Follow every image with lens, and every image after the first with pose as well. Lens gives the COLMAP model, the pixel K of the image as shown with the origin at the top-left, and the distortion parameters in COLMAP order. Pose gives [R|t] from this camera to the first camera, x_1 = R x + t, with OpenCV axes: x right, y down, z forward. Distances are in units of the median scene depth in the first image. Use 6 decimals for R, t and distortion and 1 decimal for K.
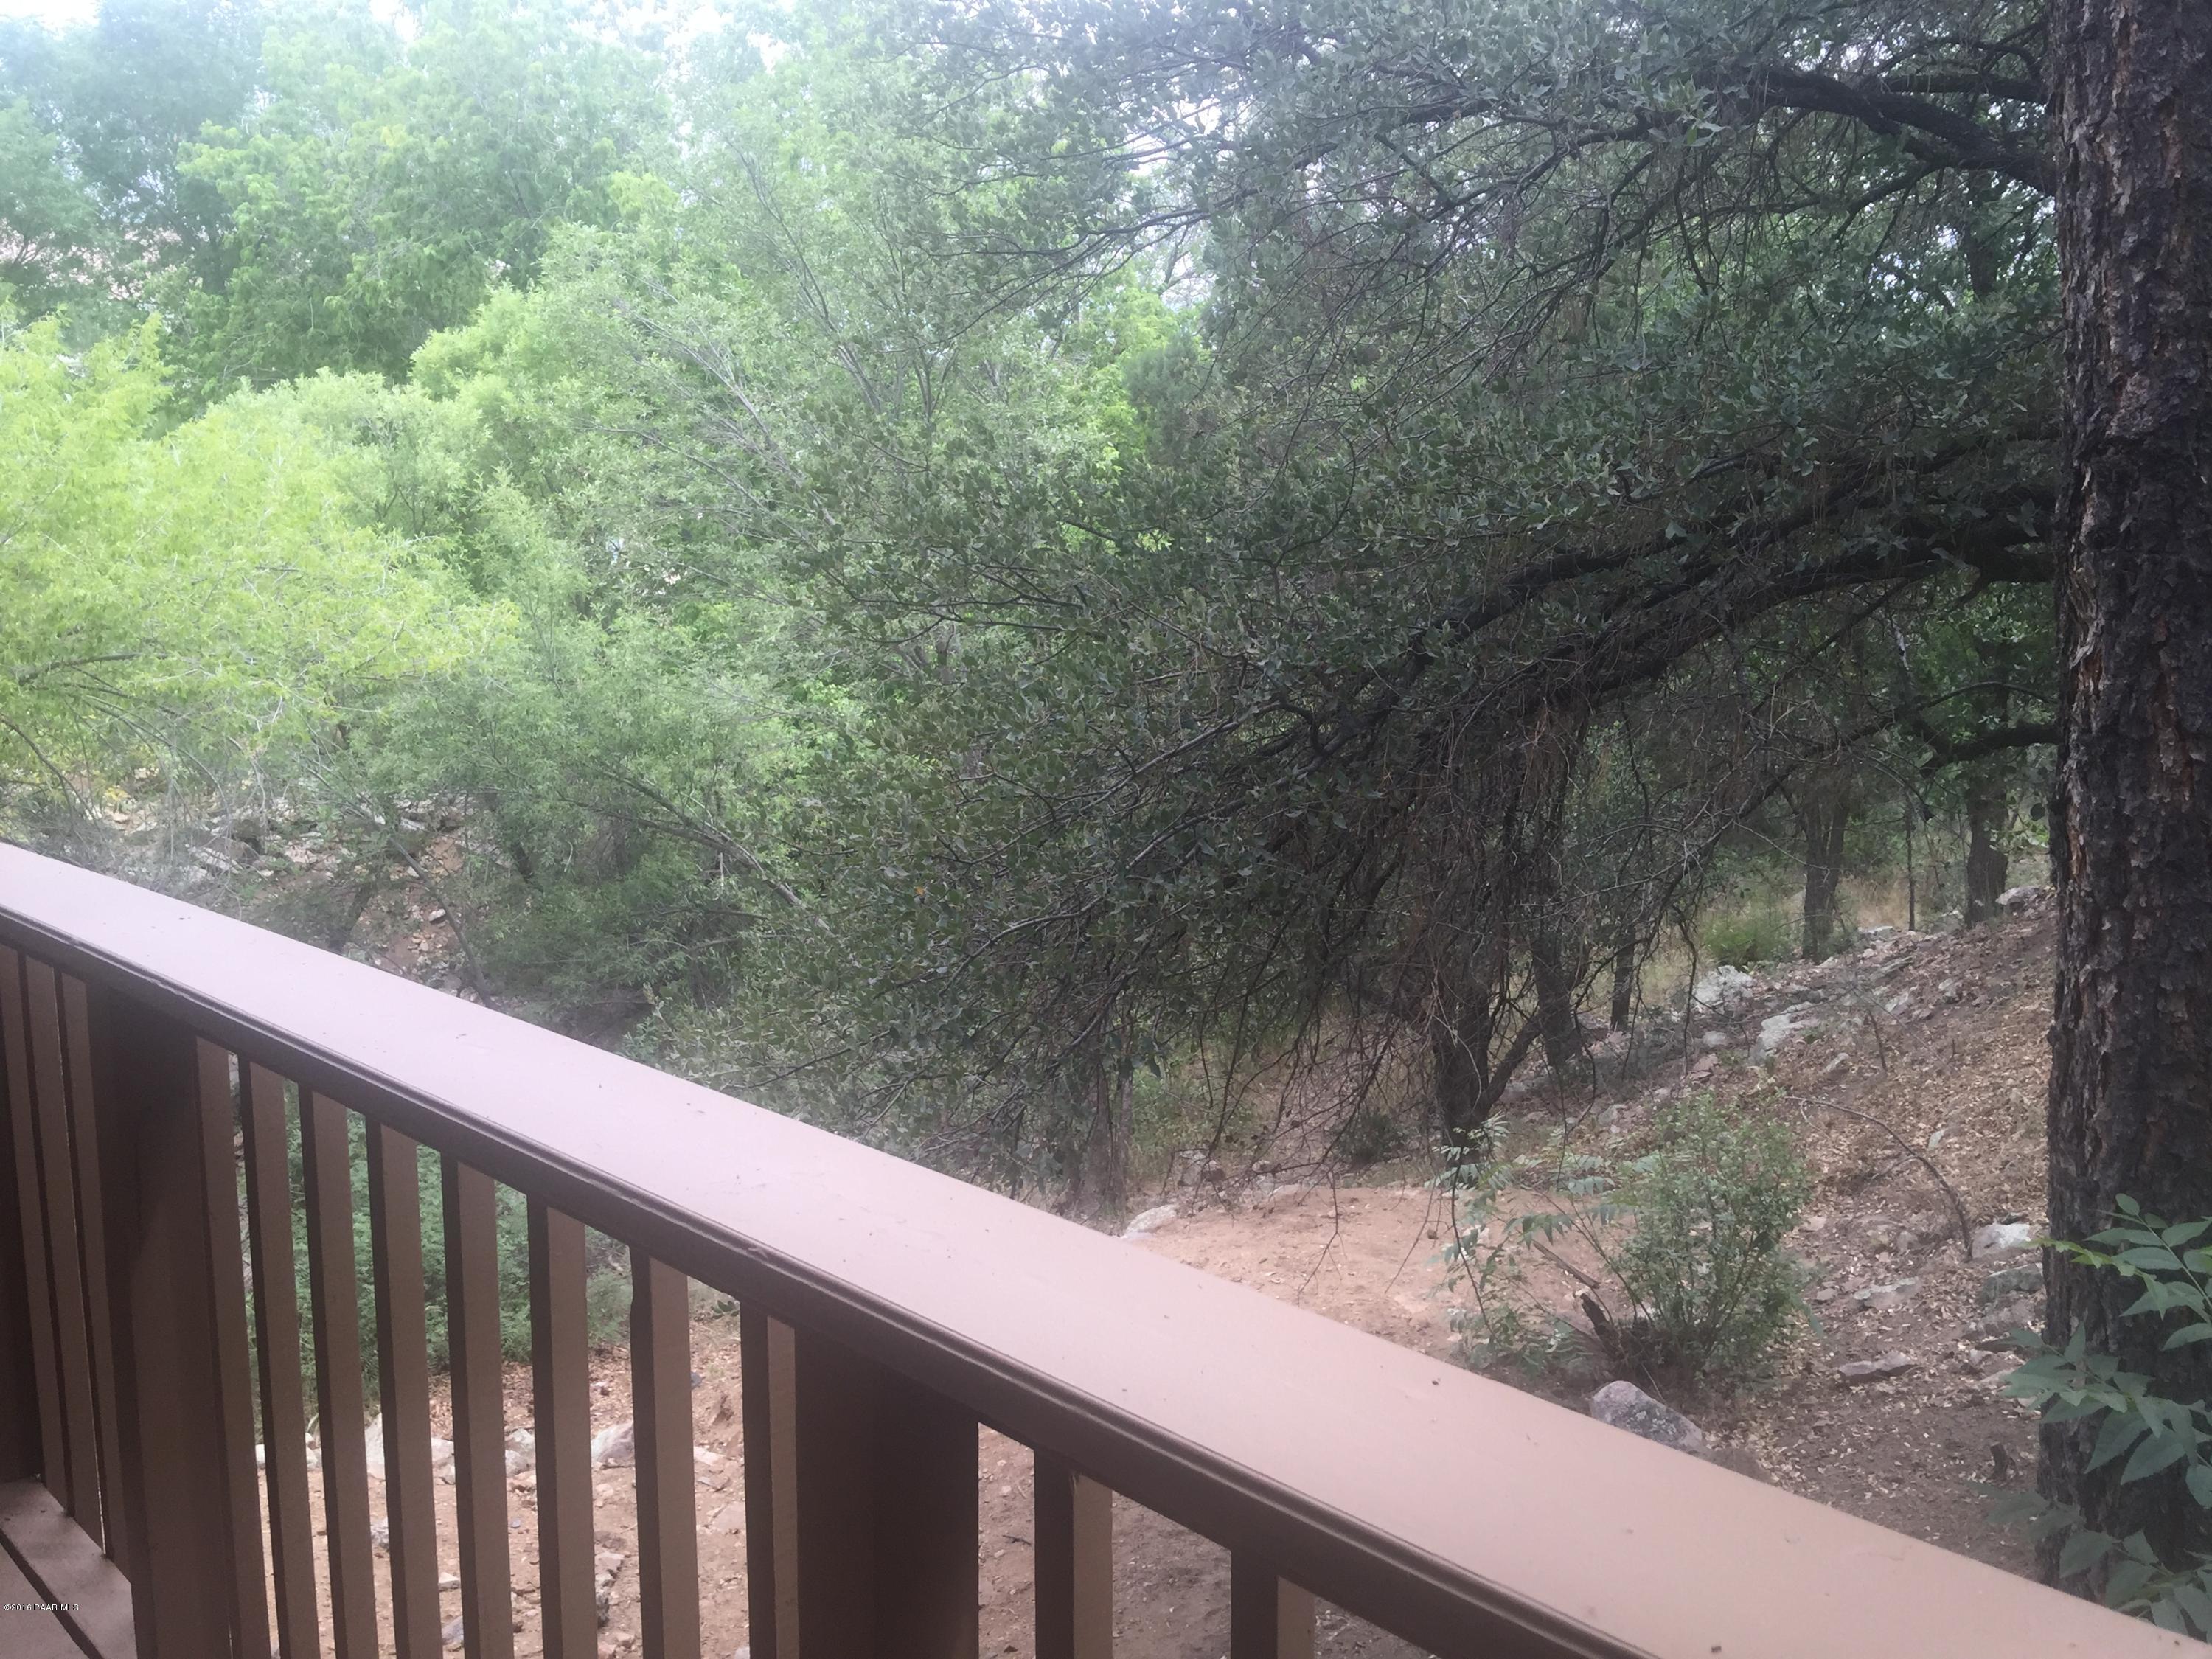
lens RADIAL K [[1884.0, 0, 1099.9], [0, 1884.0, 808.3], [0, 0, 1]] dist [0.075614, -0.098393]
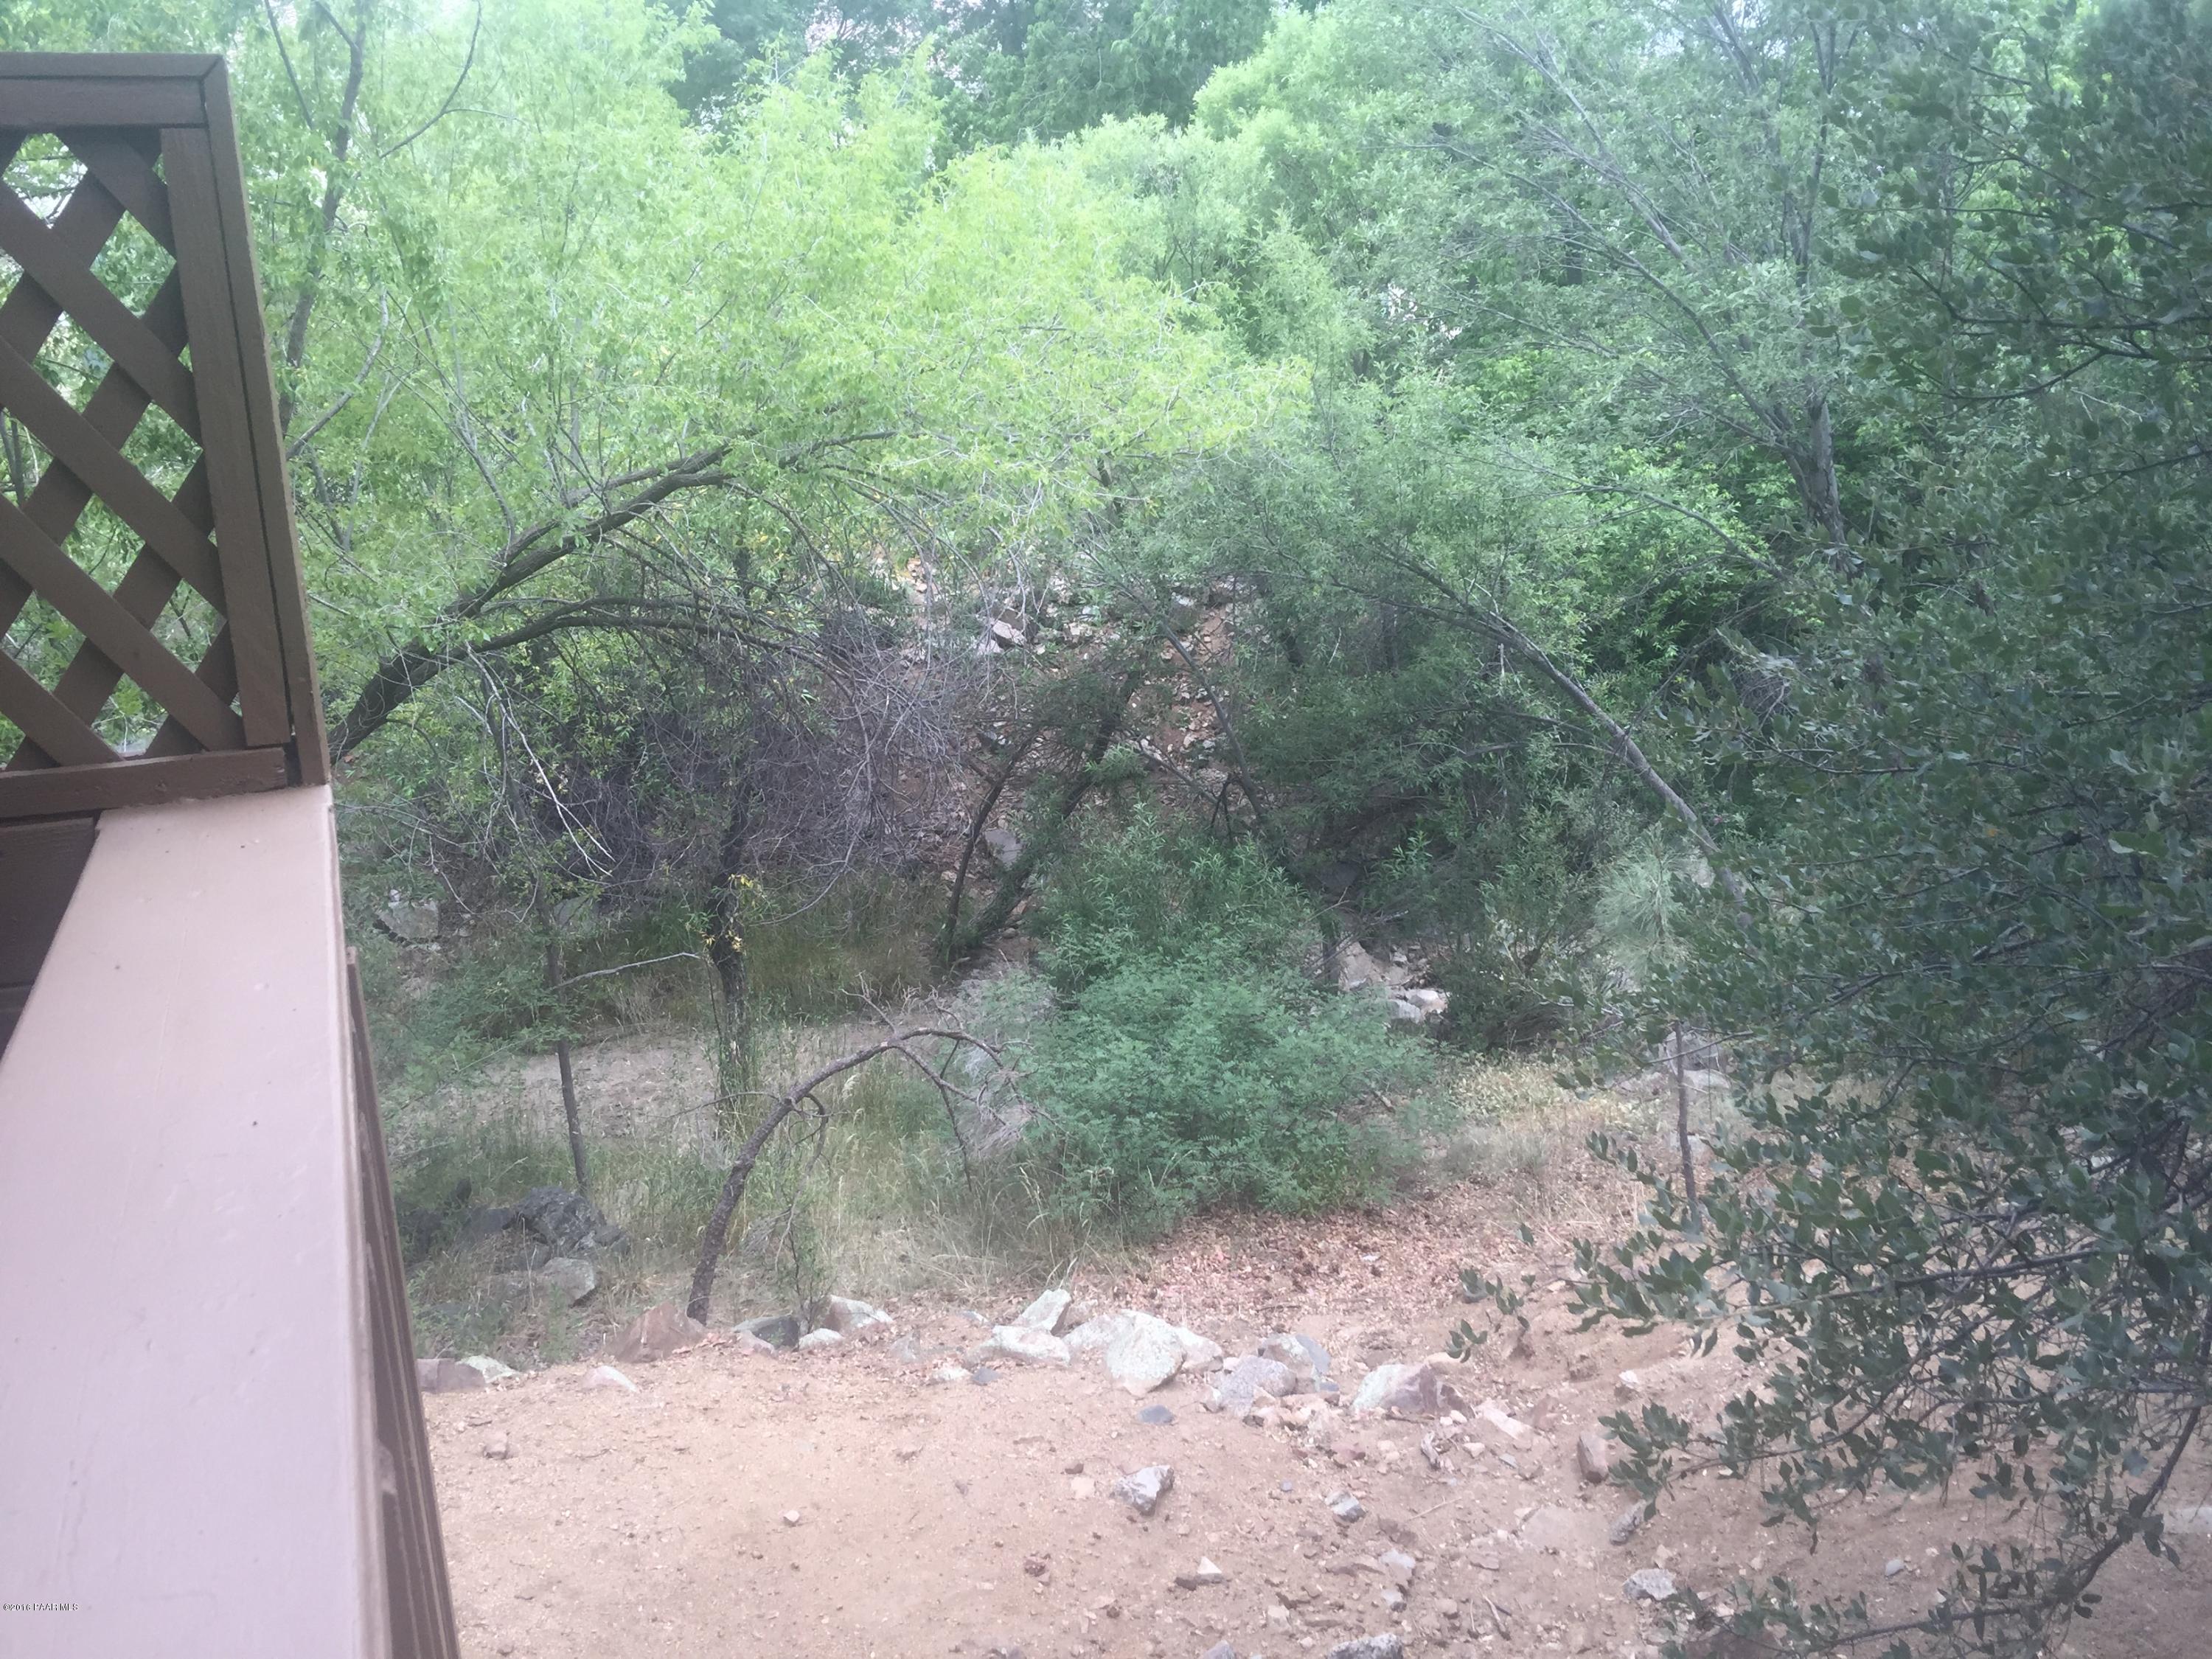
lens RADIAL K [[1884.0, 0, 1110.1], [0, 1884.0, 827.6], [0, 0, 1]] dist [0.075614, -0.098393]
pose [[0.926525, 0.065099, -0.370559, -0.038974], [-0.015412, 0.990657, 0.135502, -0.009815], [0.375918, -0.119835, 0.918872, 0.106673]]
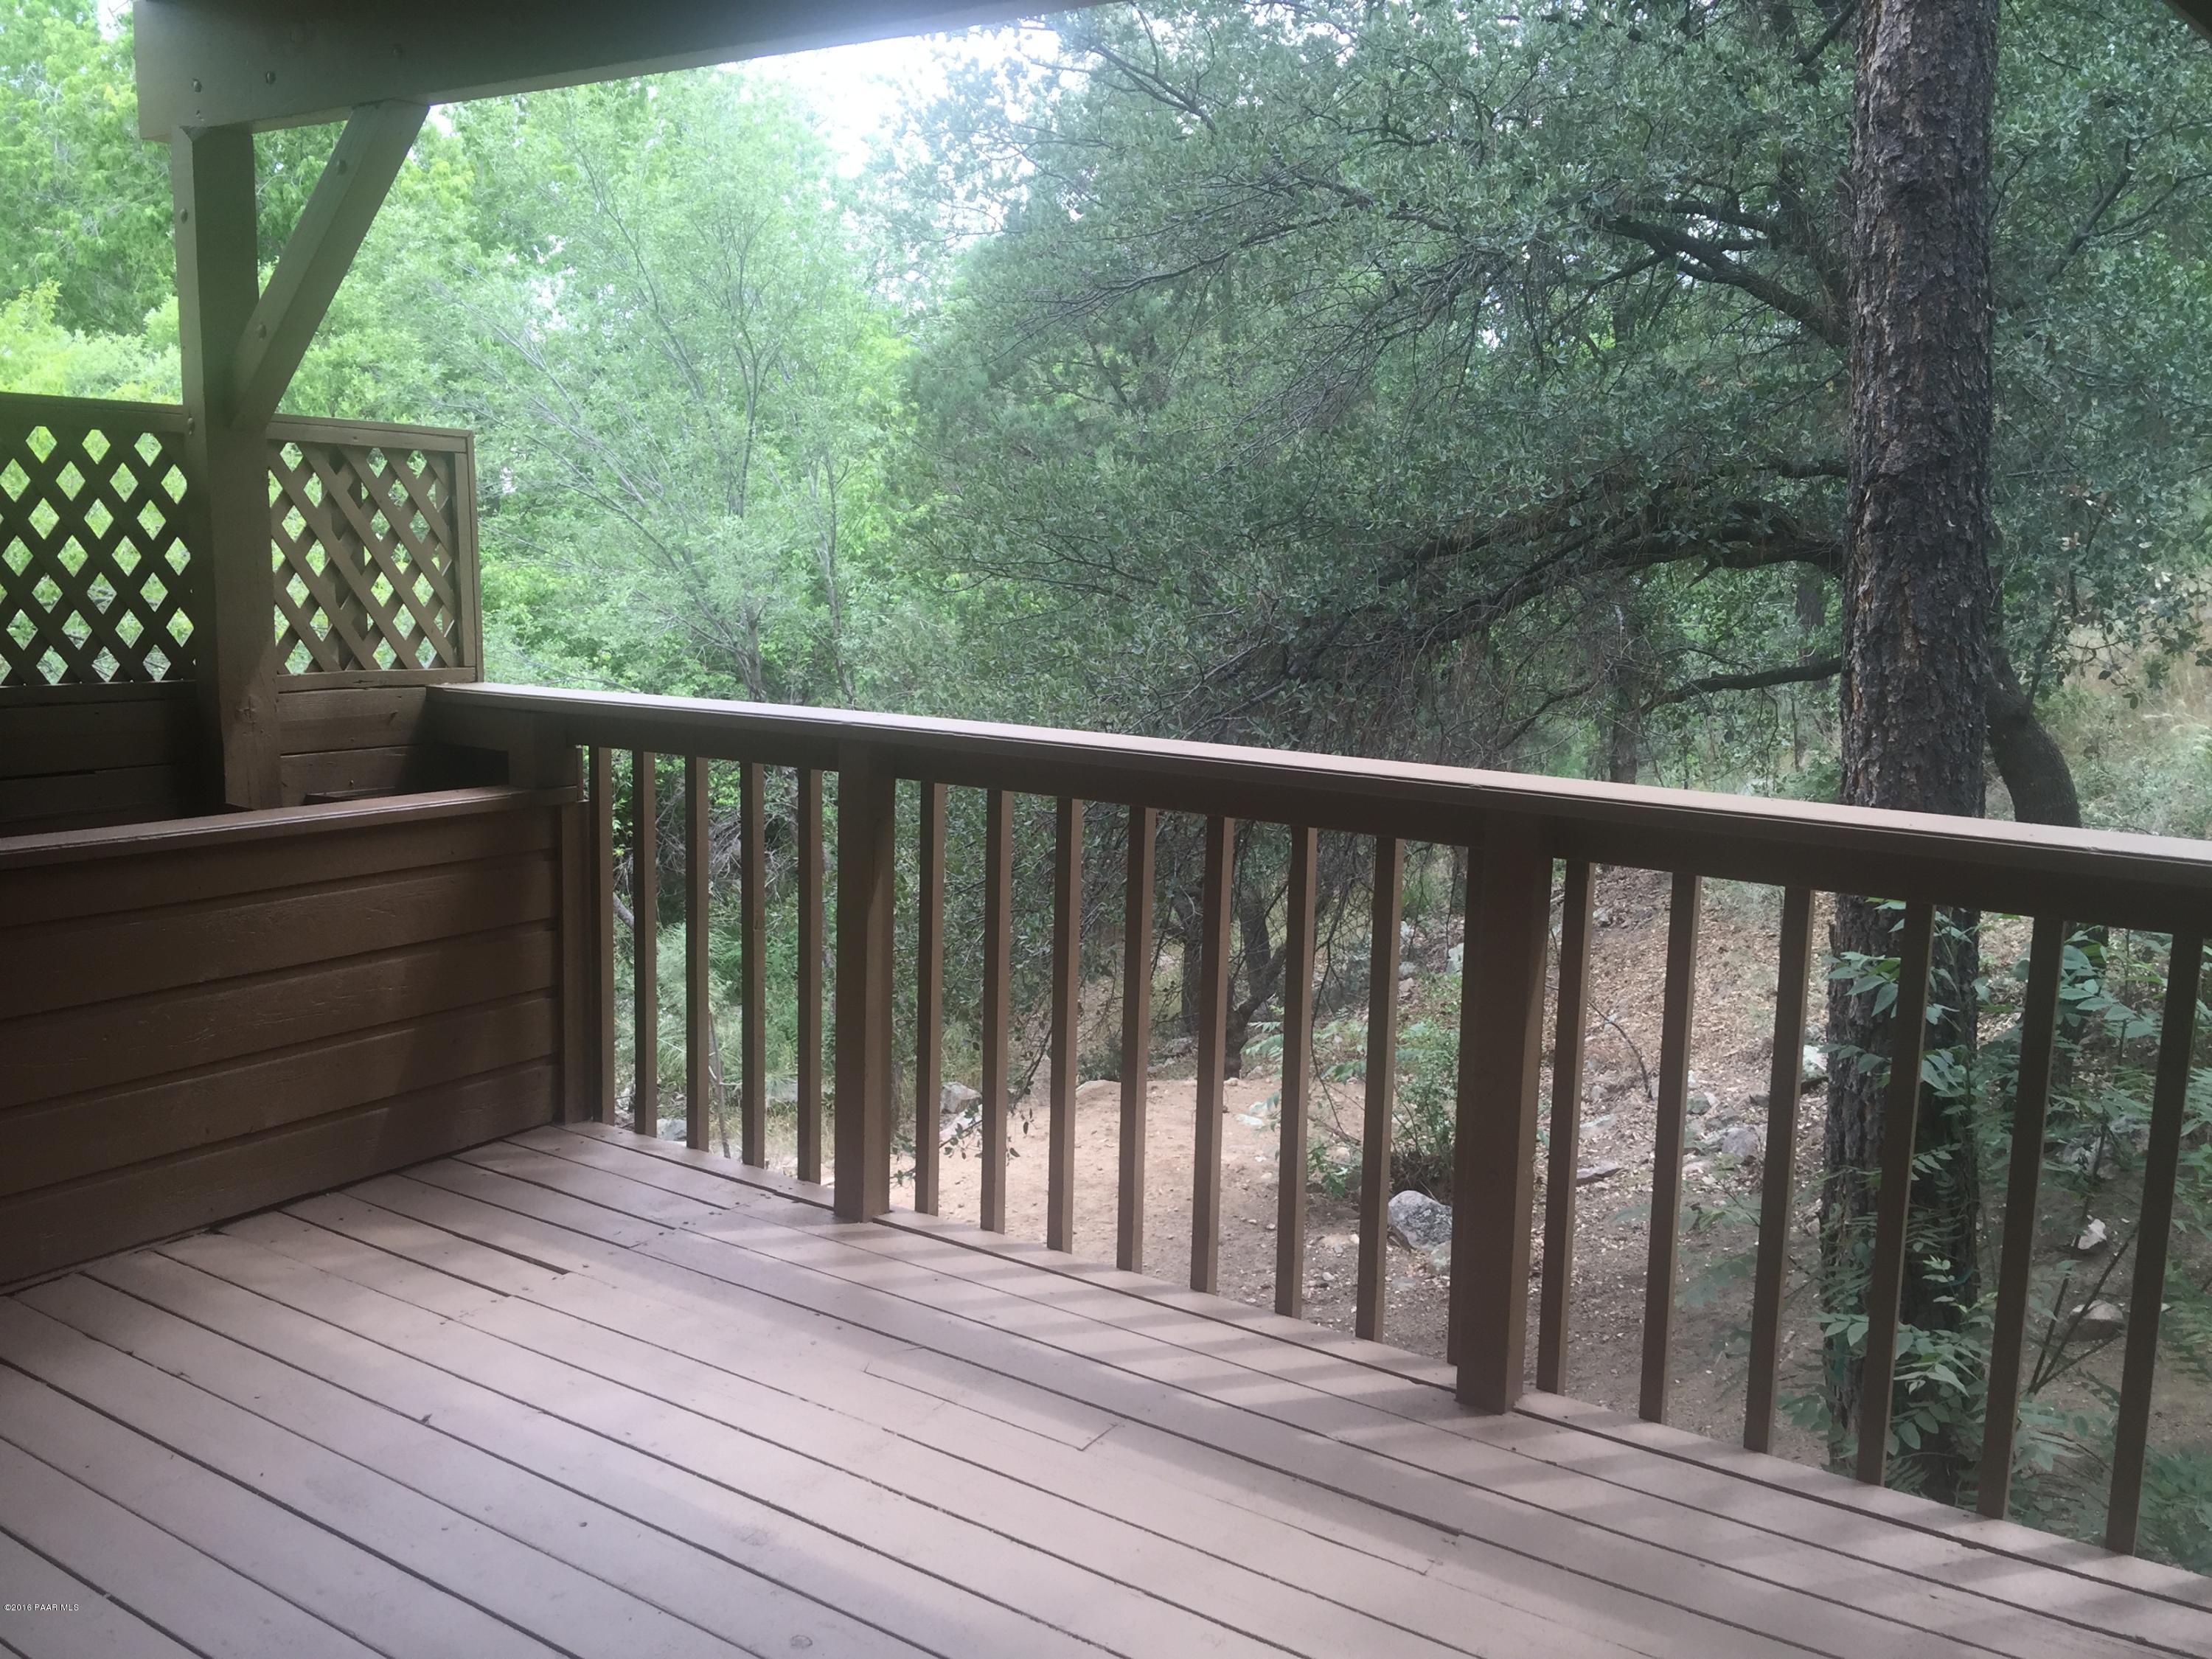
lens RADIAL K [[1884.0, 0, 1090.1], [0, 1884.0, 820.8], [0, 0, 1]] dist [0.075614, -0.098393]
pose [[0.982141, -0.002196, 0.188134, -0.075114], [0.000115, 0.999939, 0.011070, 0.016215], [-0.188147, -0.010851, 0.982081, -0.089230]]
